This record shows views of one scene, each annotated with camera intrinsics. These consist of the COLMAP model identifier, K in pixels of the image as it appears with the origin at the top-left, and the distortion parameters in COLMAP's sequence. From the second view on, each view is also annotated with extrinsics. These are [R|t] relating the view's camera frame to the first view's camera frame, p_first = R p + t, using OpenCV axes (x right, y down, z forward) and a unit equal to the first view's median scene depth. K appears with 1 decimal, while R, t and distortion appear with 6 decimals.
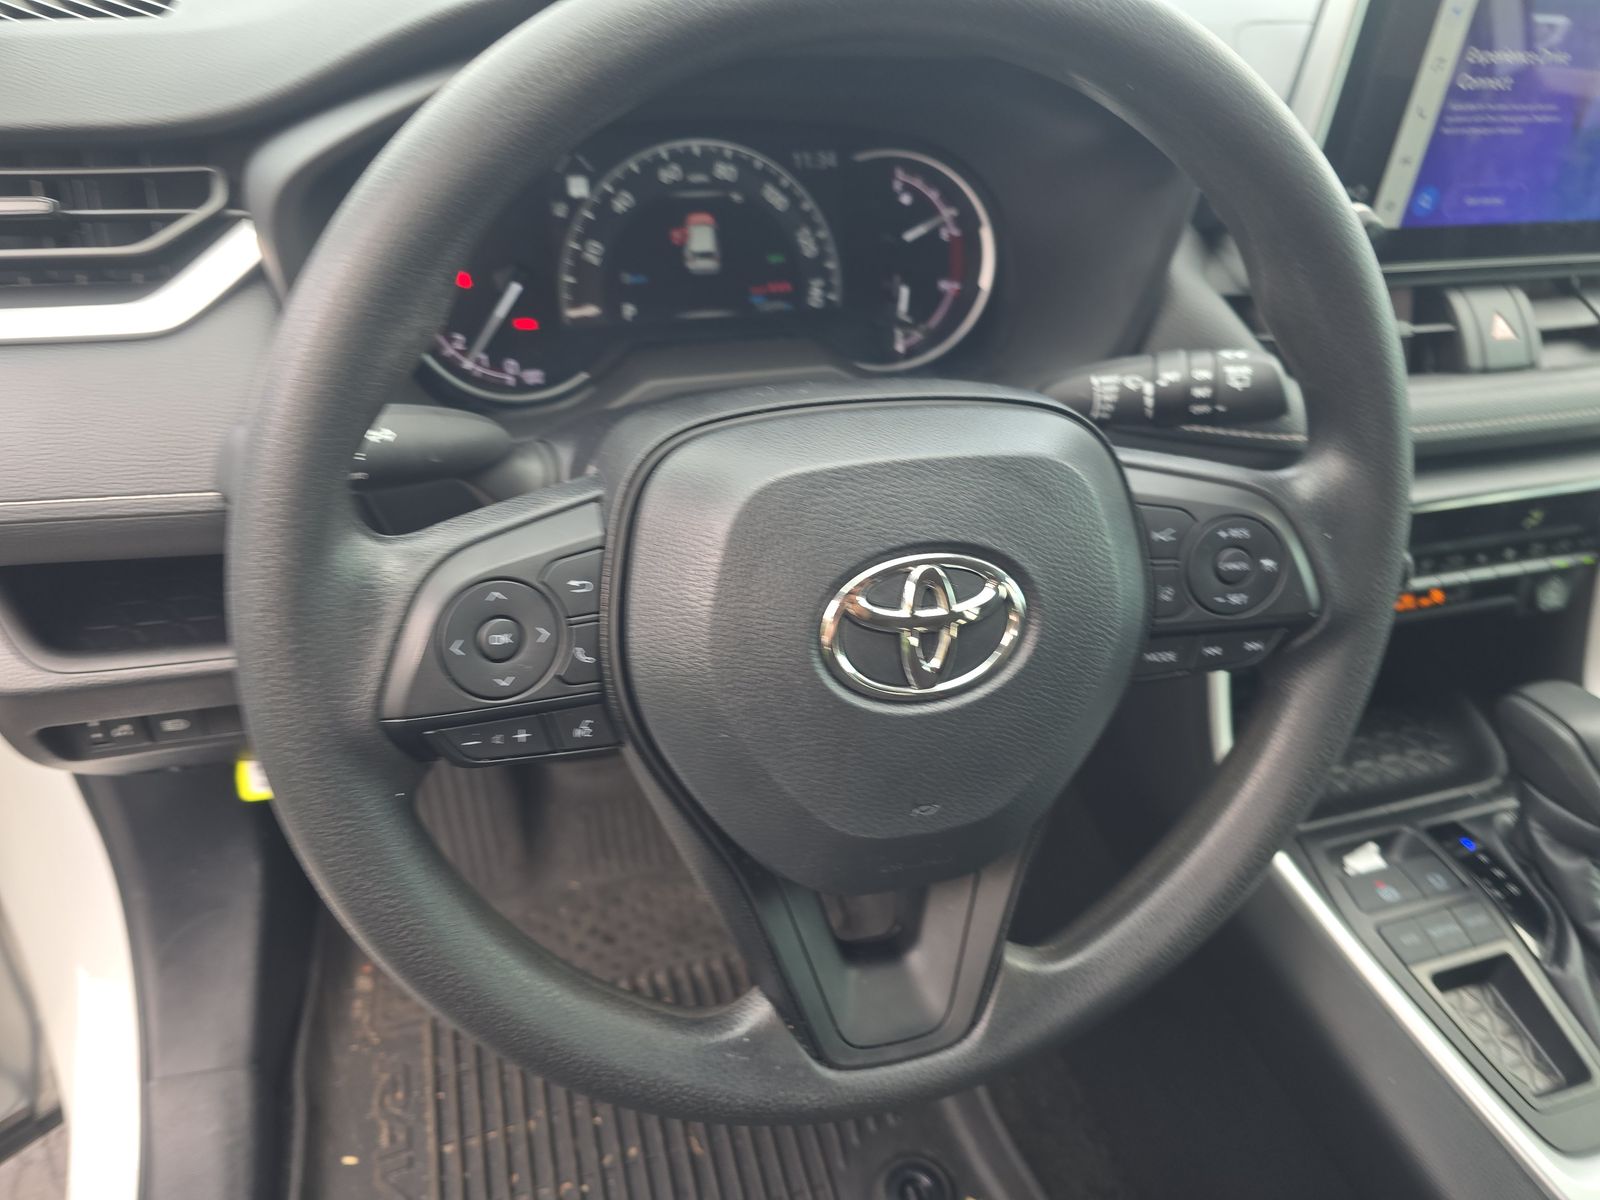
lens RADIAL K [[1079.1, 0, 804.3], [0, 1079.1, 564.8], [0, 0, 1]] dist [0.068528, -0.067554]
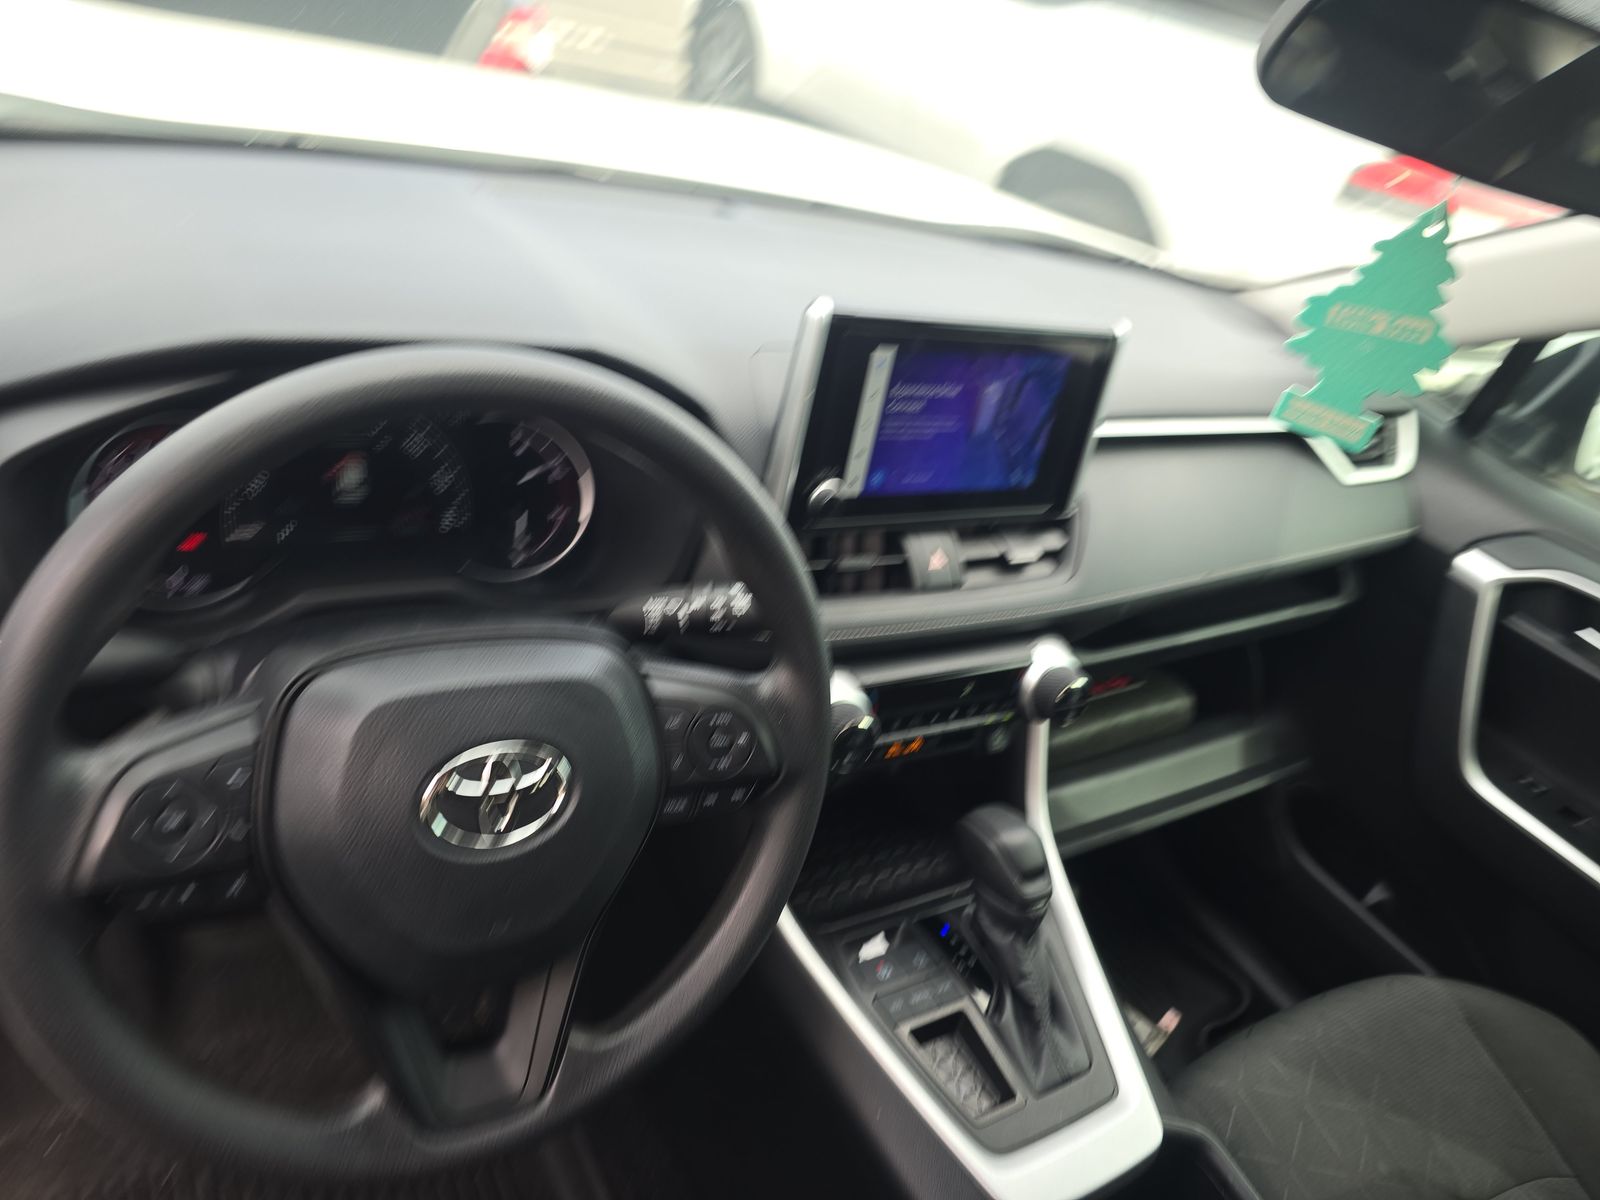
lens RADIAL K [[1115.2, 0, 797.2], [0, 1115.2, 550.5], [0, 0, 1]] dist [0.069880, -0.111113]
pose [[0.963419, 0.012414, 0.267711, 0.068752], [0.022301, 0.991748, -0.126246, -0.054789], [-0.267069, 0.127598, 0.955192, -0.459630]]
